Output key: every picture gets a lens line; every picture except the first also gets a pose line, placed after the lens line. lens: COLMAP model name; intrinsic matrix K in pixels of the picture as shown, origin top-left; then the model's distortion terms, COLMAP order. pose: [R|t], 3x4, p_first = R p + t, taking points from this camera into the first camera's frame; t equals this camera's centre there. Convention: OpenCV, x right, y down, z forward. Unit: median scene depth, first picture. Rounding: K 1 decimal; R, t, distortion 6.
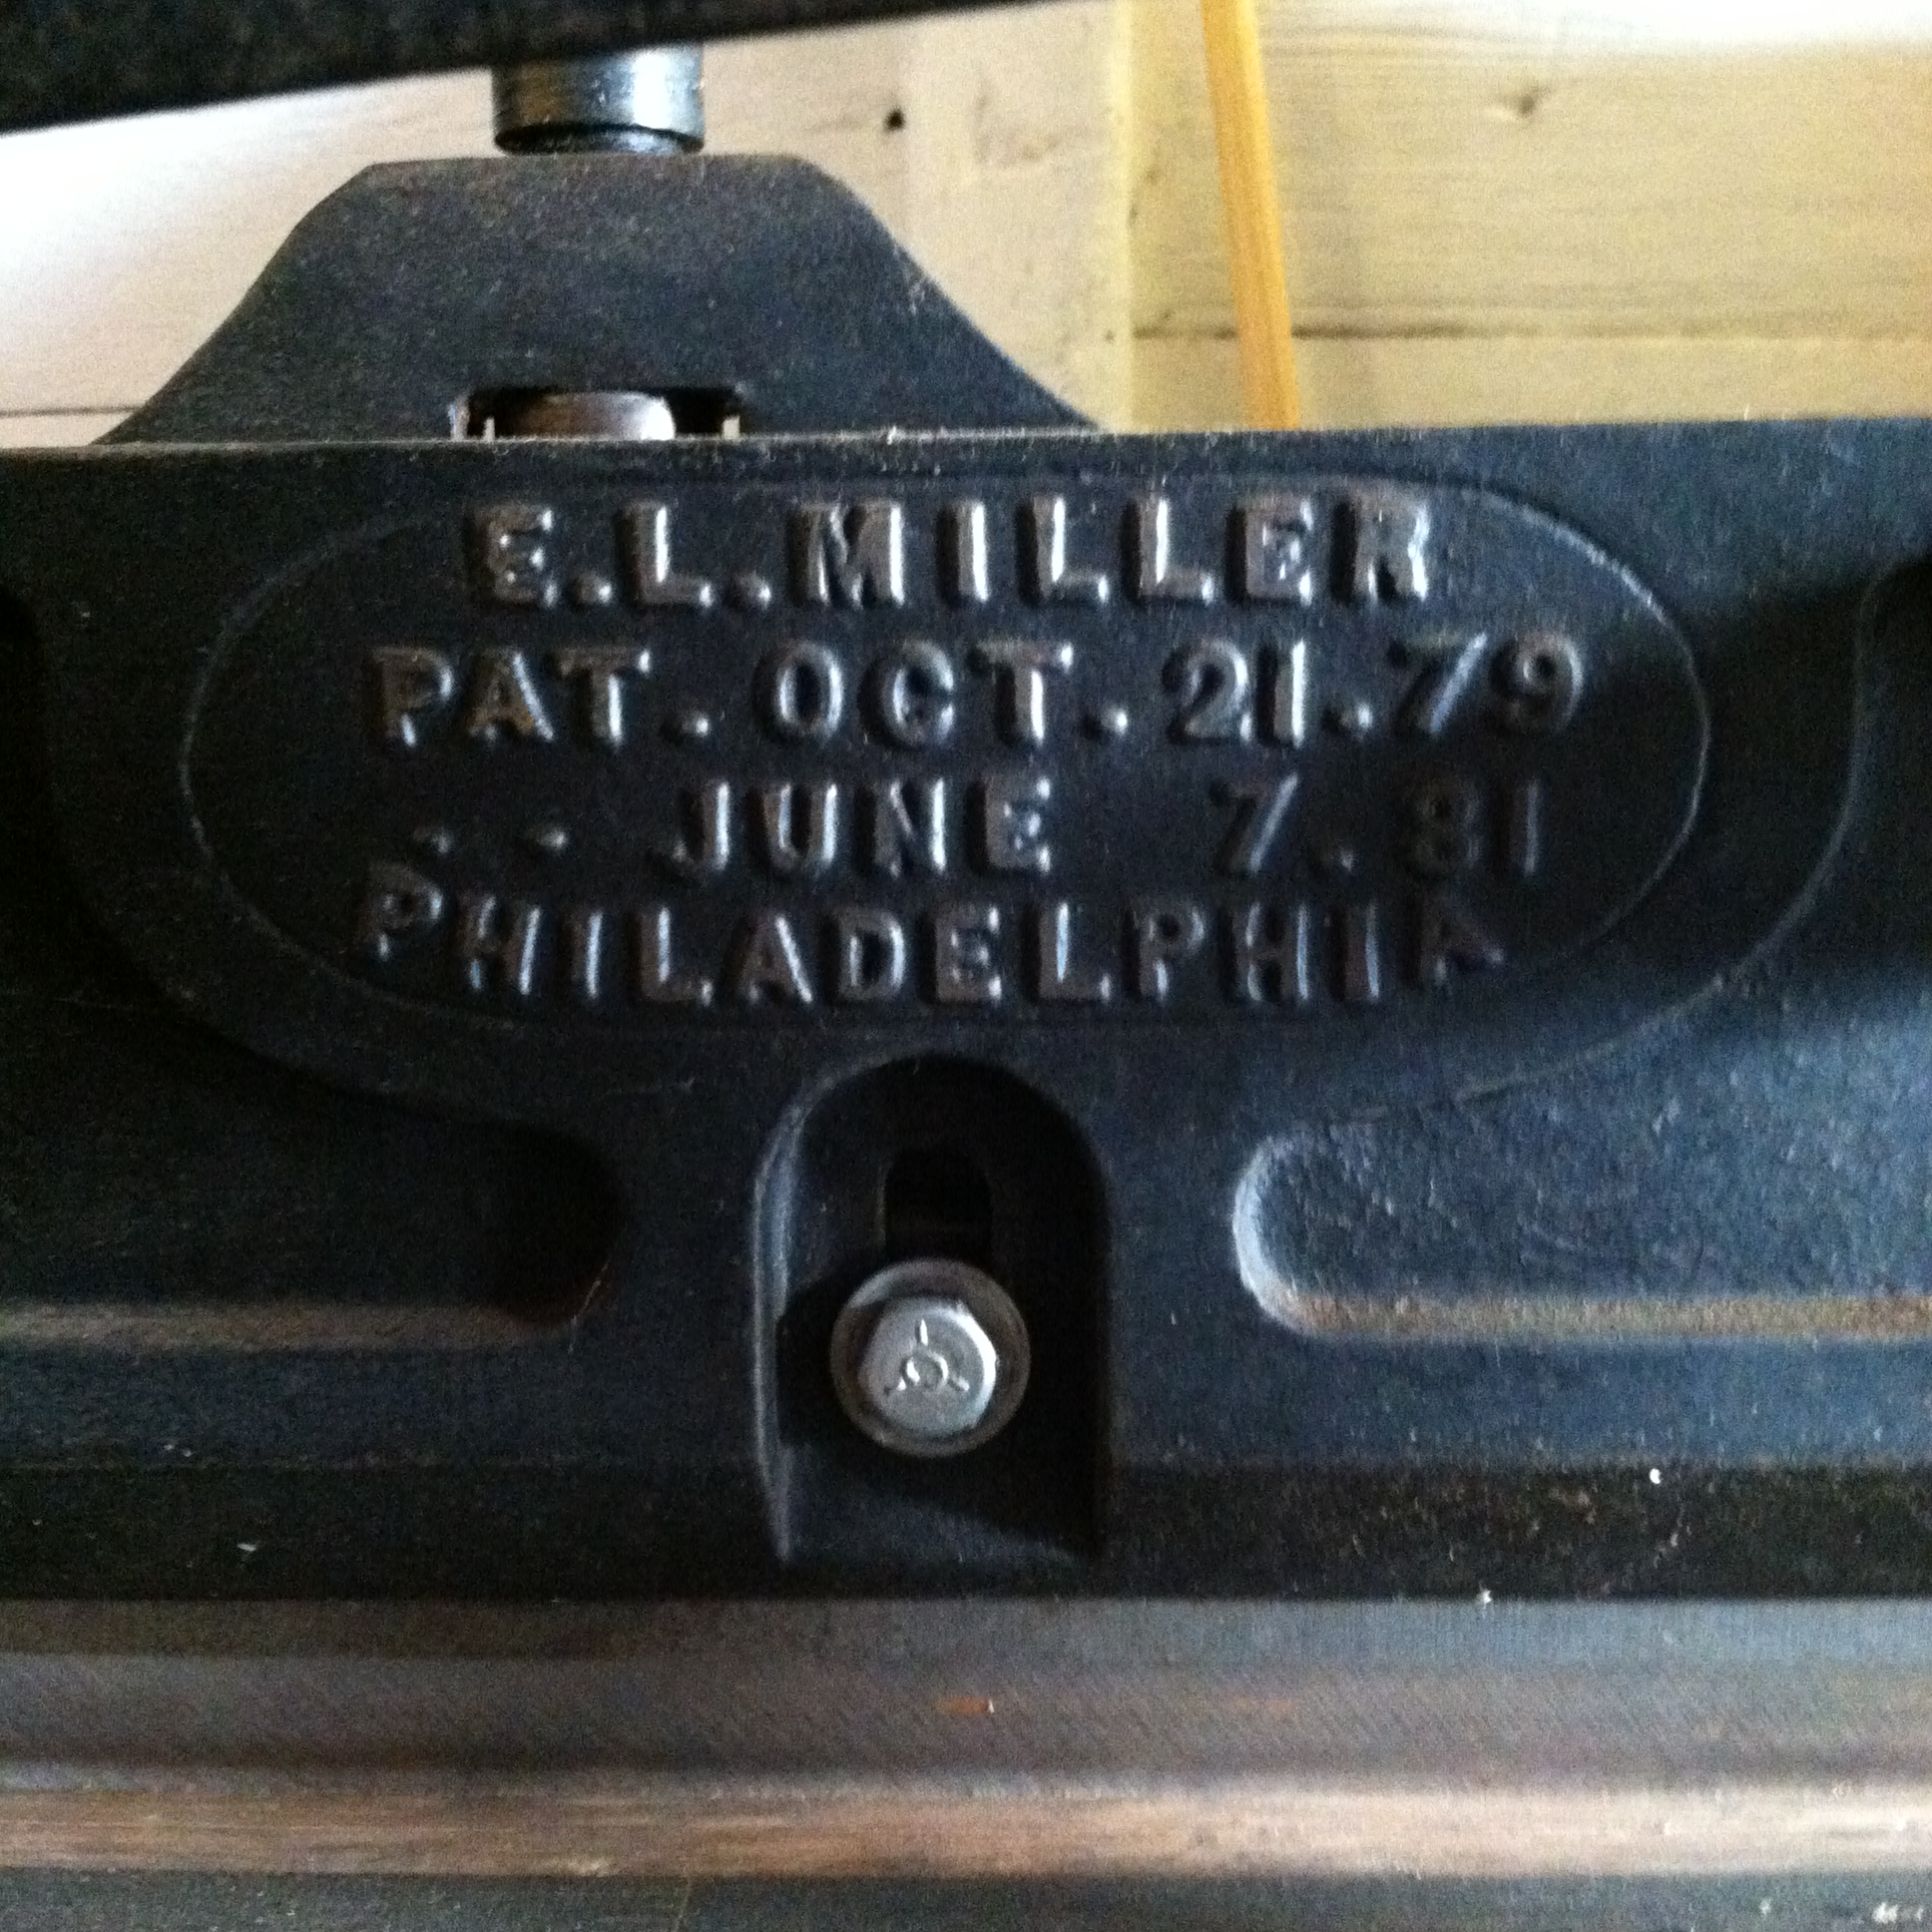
lens RADIAL K [[2575.7, 0, 1091.3], [0, 2575.7, 965.3], [0, 0, 1]] dist [0.028365, 0.075334]
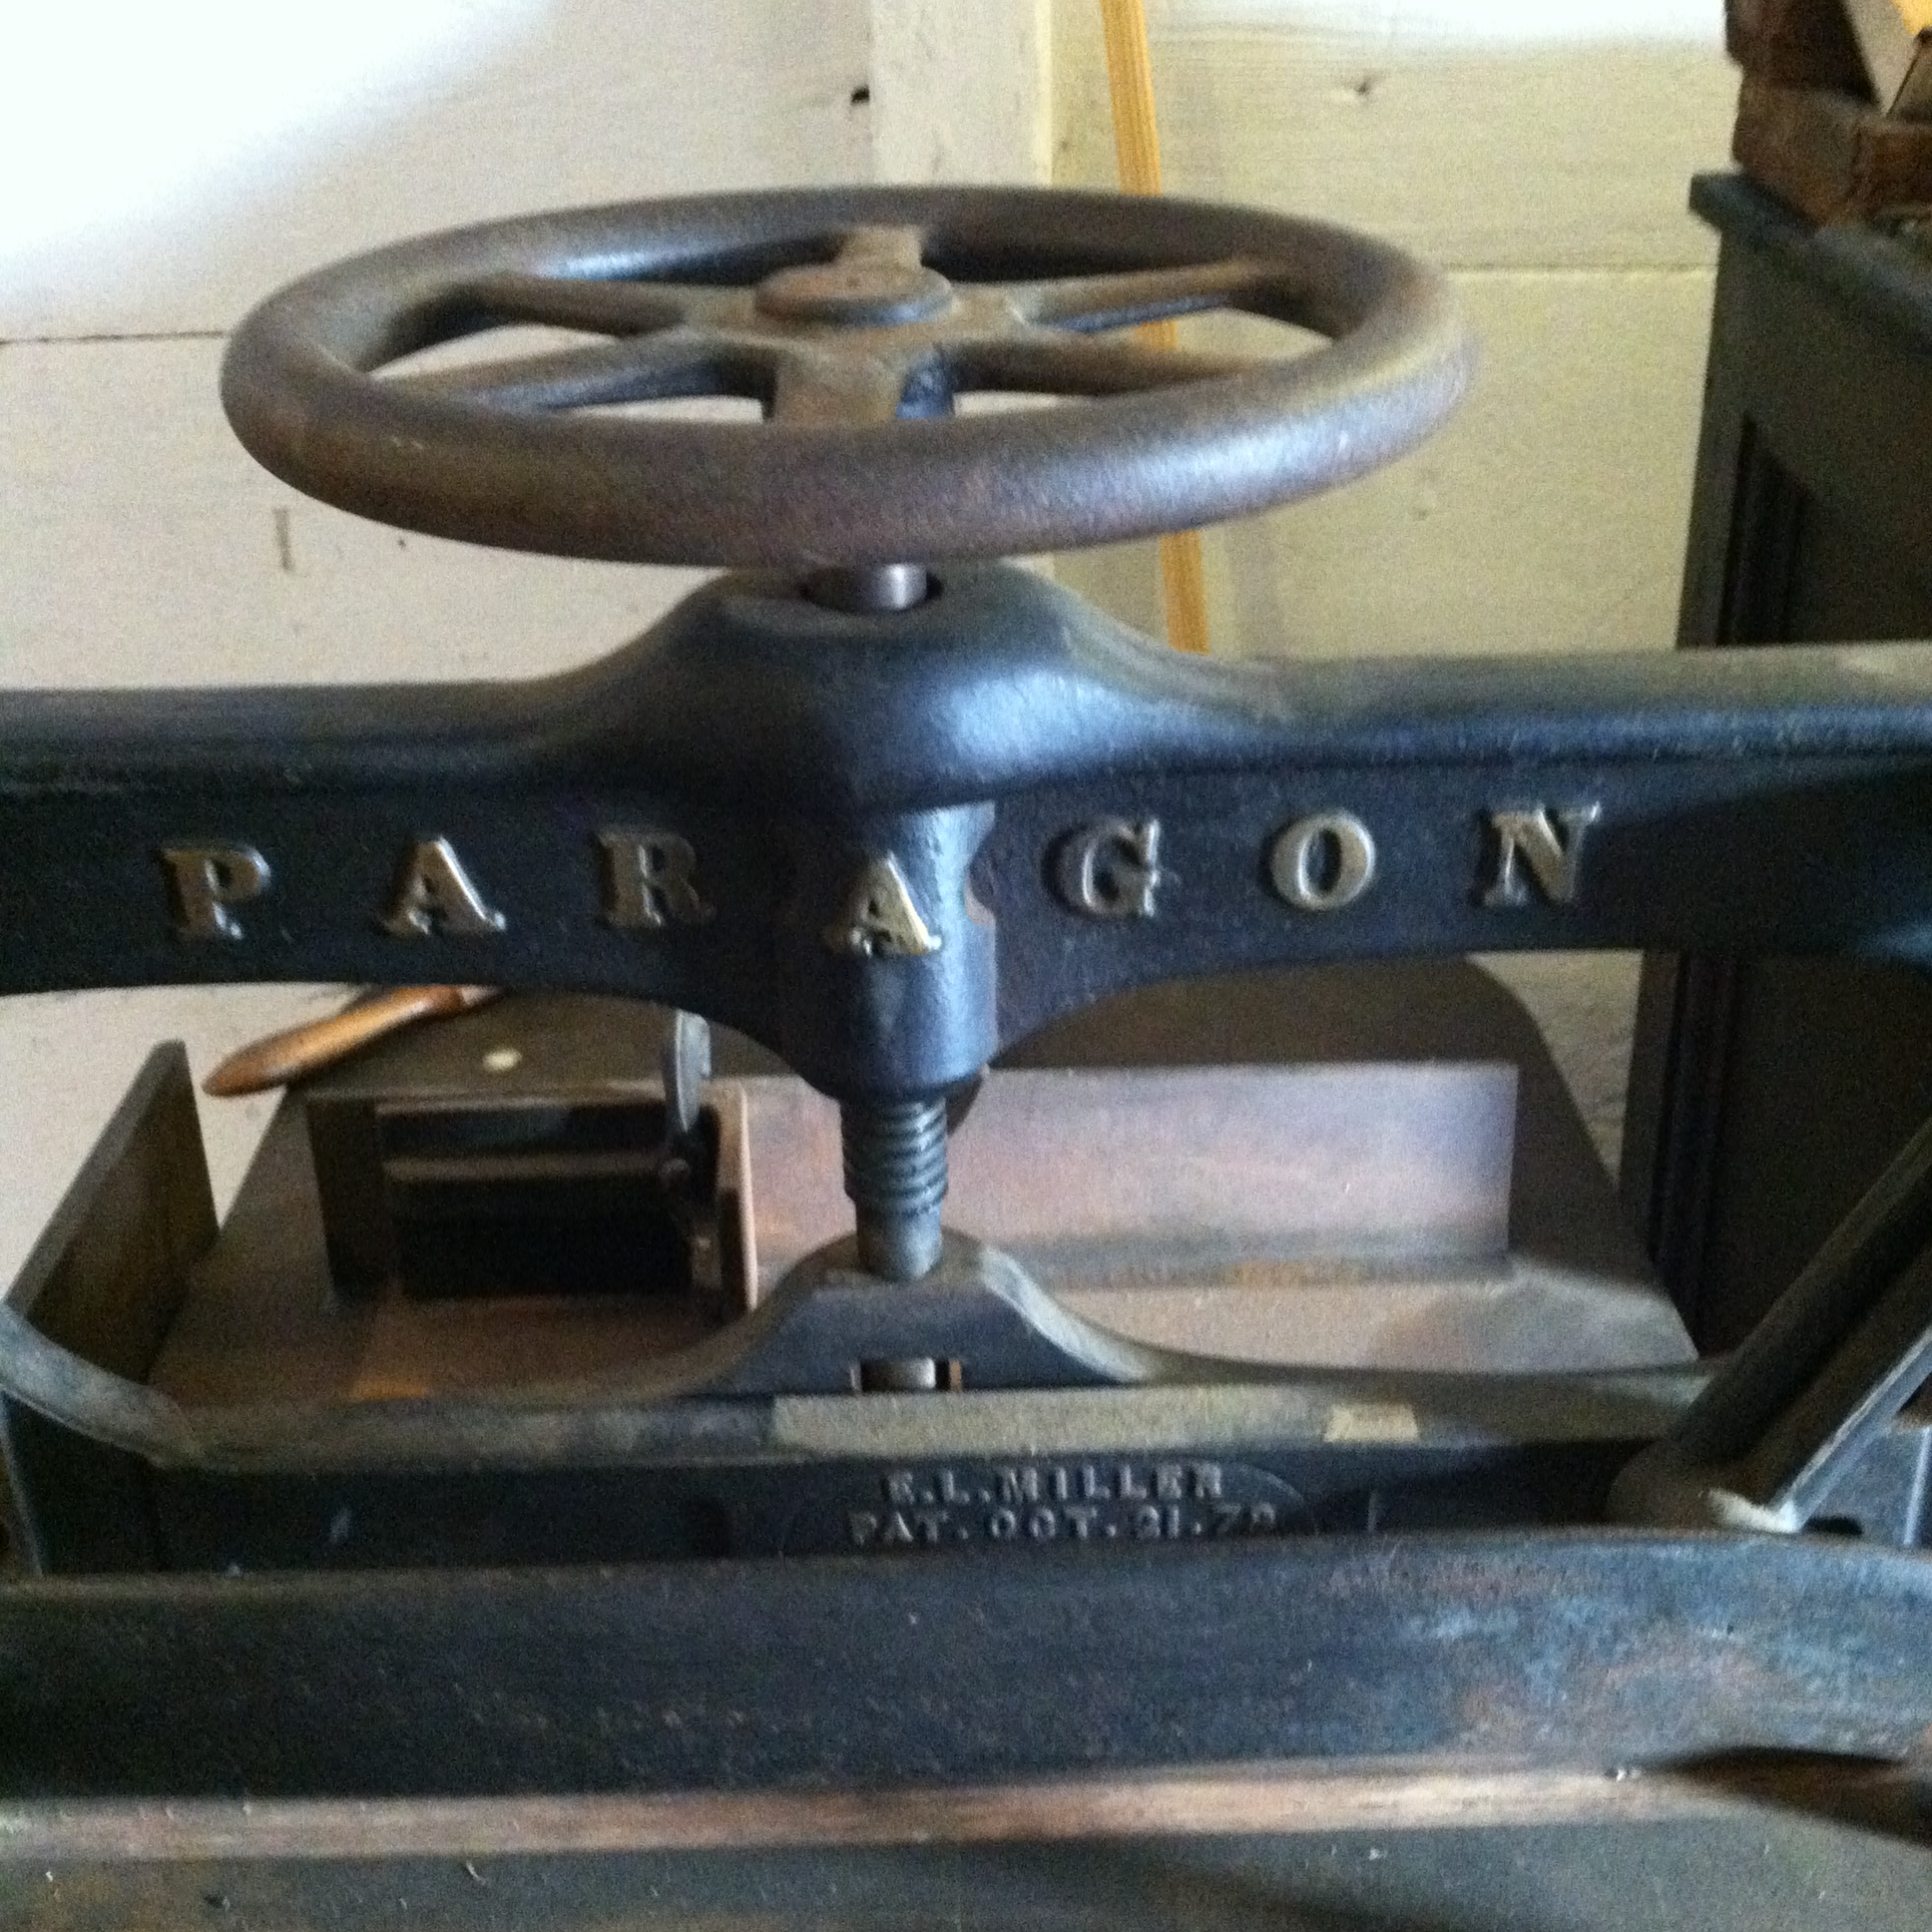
lens RADIAL K [[2575.7, 0, 1091.3], [0, 2575.7, 965.3], [0, 0, 1]] dist [0.028365, 0.075334]
pose [[0.998880, -0.020497, 0.042645, -0.120977], [0.004915, 0.941367, 0.337348, -1.640373], [-0.047059, -0.336761, 0.940413, -1.462791]]
